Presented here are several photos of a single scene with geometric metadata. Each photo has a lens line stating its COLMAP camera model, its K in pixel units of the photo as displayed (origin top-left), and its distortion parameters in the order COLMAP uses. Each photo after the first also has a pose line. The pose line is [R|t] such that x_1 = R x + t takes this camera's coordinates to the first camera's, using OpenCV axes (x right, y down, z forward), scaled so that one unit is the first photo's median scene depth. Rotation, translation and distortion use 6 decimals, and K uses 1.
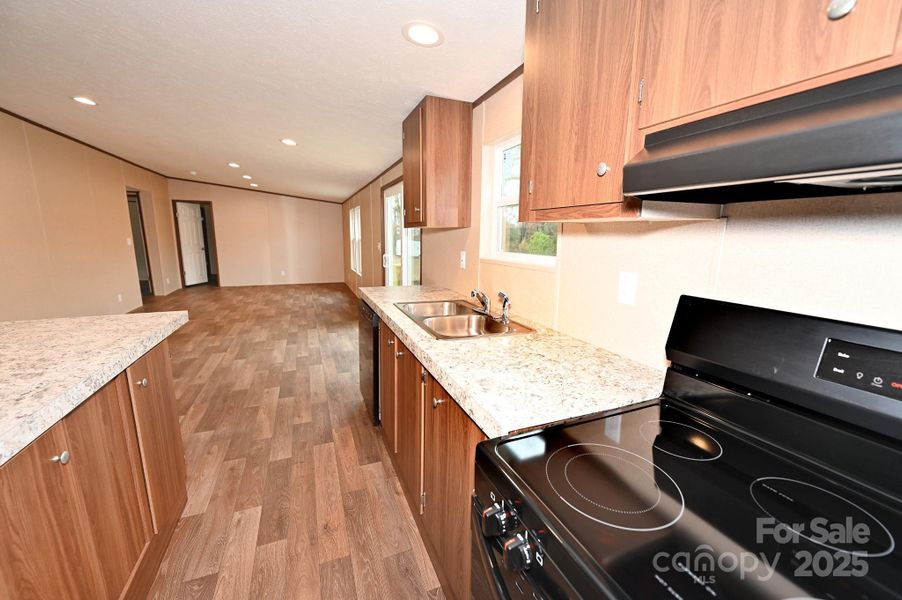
lens RADIAL K [[356.3, 0, 451.9], [0, 356.3, 301.0], [0, 0, 1]] dist [-0.008468, -0.000700]
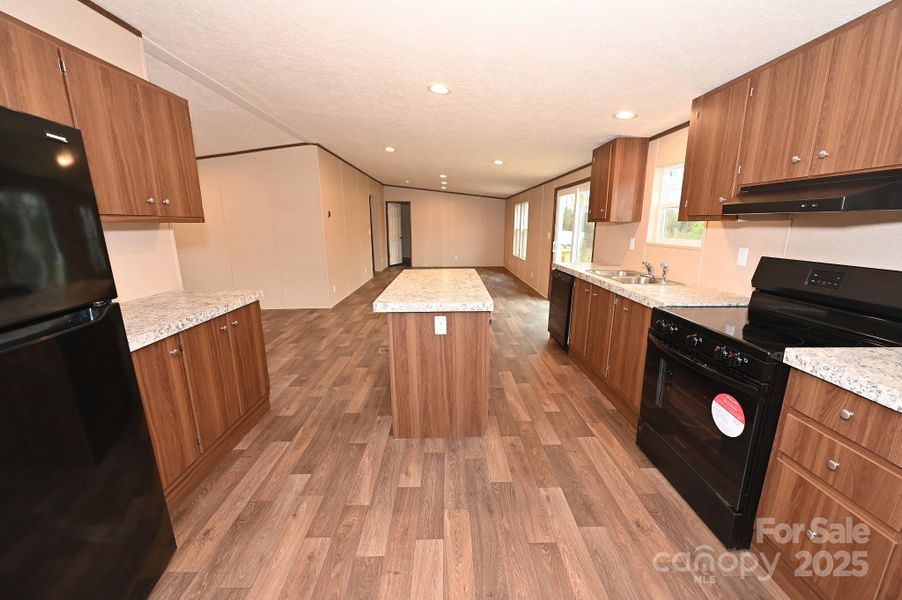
lens RADIAL K [[356.3, 0, 452.0], [0, 356.3, 305.4], [0, 0, 1]] dist [-0.008468, -0.000700]
pose [[0.930656, 0.066434, -0.359813, -0.121407], [-0.051824, 0.997398, 0.050113, 0.104873], [0.362206, -0.027991, 0.931678, -0.657804]]
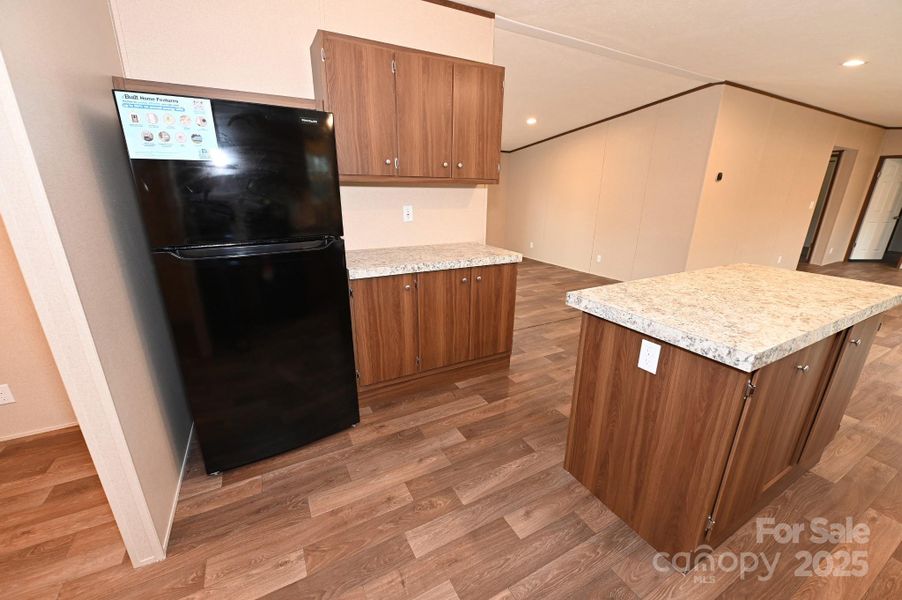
lens RADIAL K [[356.3, 0, 450.5], [0, 356.3, 303.7], [0, 0, 1]] dist [-0.008468, -0.000700]
pose [[0.099503, 0.295643, -0.950102, -0.003350], [-0.190178, 0.942889, 0.273481, 0.033346], [0.976694, 0.153476, 0.150045, -0.219608]]
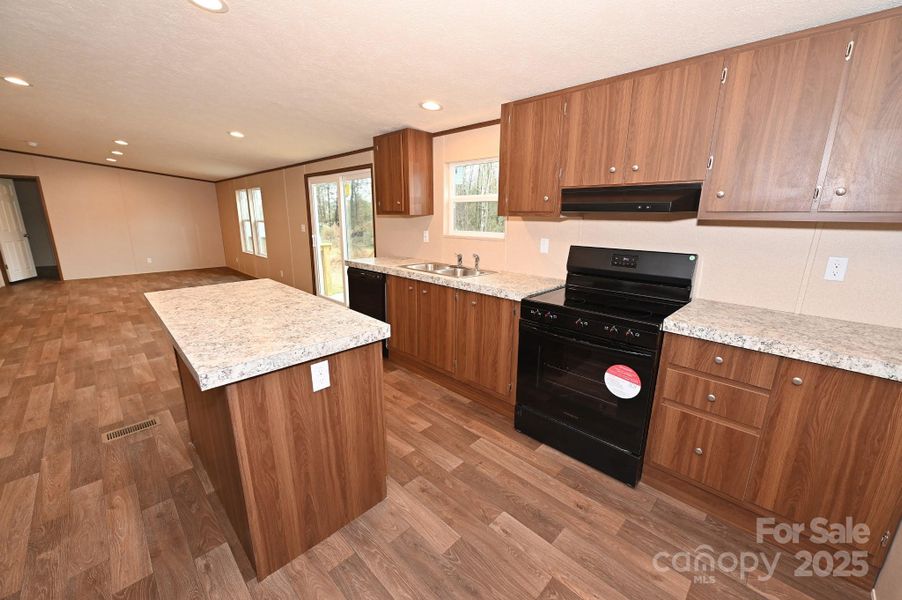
lens RADIAL K [[356.3, 0, 452.6], [0, 356.3, 301.1], [0, 0, 1]] dist [-0.008468, -0.000700]
pose [[0.920026, -0.099040, 0.379134, -0.481846], [0.075419, 0.994198, 0.076698, 0.049804], [-0.384531, -0.041970, 0.922158, -0.450193]]
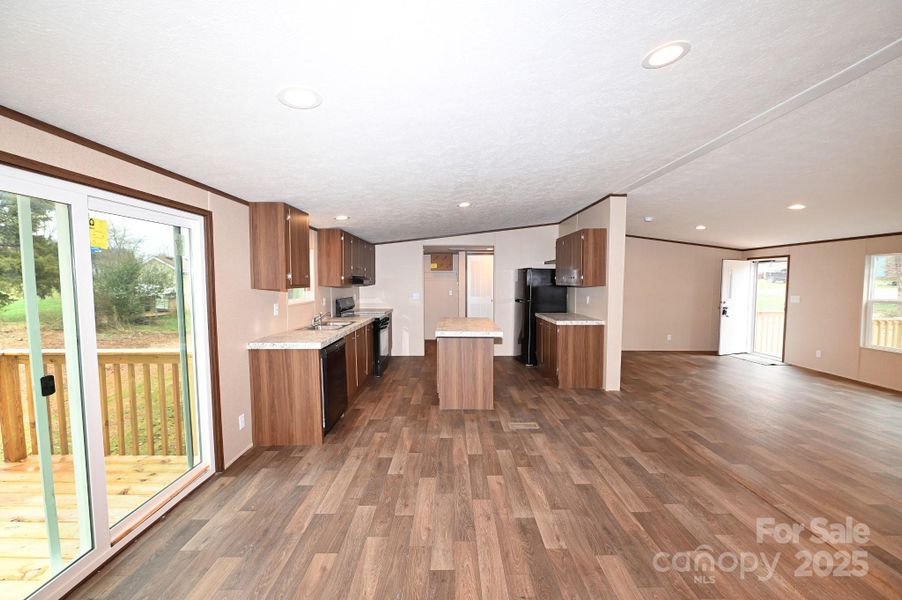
lens RADIAL K [[356.3, 0, 452.4], [0, 356.3, 302.2], [0, 0, 1]] dist [-0.008468, -0.000700]
pose [[-0.926785, -0.033919, 0.374057, -1.233220], [0.057740, 0.971208, 0.231129, -0.459428], [-0.371127, 0.235805, -0.898143, 2.127165]]
